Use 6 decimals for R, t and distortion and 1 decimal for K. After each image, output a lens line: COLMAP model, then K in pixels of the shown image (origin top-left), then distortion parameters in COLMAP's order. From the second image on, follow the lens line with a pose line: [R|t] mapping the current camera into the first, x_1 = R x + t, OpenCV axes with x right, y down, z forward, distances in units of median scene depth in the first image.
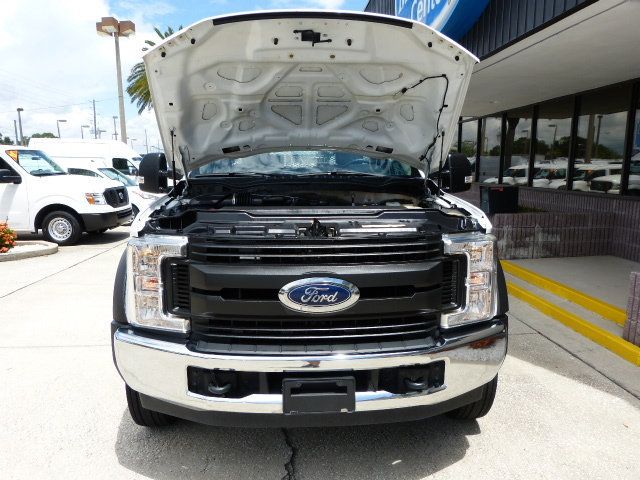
lens RADIAL K [[478.7, 0, 319.9], [0, 478.7, 241.1], [0, 0, 1]] dist [-0.040773, 0.032148]
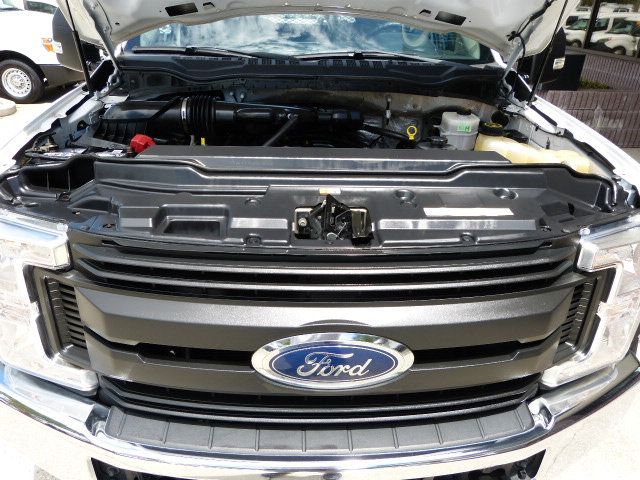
lens RADIAL K [[478.7, 0, 318.9], [0, 478.7, 240.4], [0, 0, 1]] dist [-0.040773, 0.032148]
pose [[0.999427, 0.033746, 0.002684, -0.017719], [-0.032941, 0.951190, 0.306843, -0.128717], [0.007801, -0.306755, 0.951757, 0.450422]]
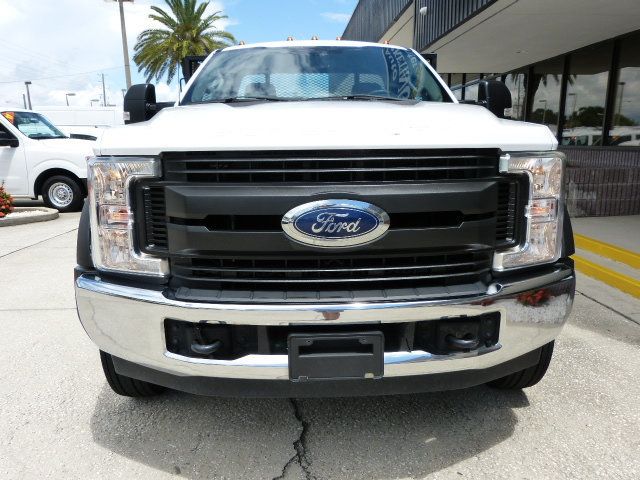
lens RADIAL K [[478.7, 0, 321.9], [0, 478.7, 240.0], [0, 0, 1]] dist [-0.040773, 0.032148]
pose [[0.999751, -0.004683, -0.021825, -0.005721], [0.005755, 0.998765, 0.049339, 0.081137], [0.021567, -0.049453, 0.998544, 0.199439]]
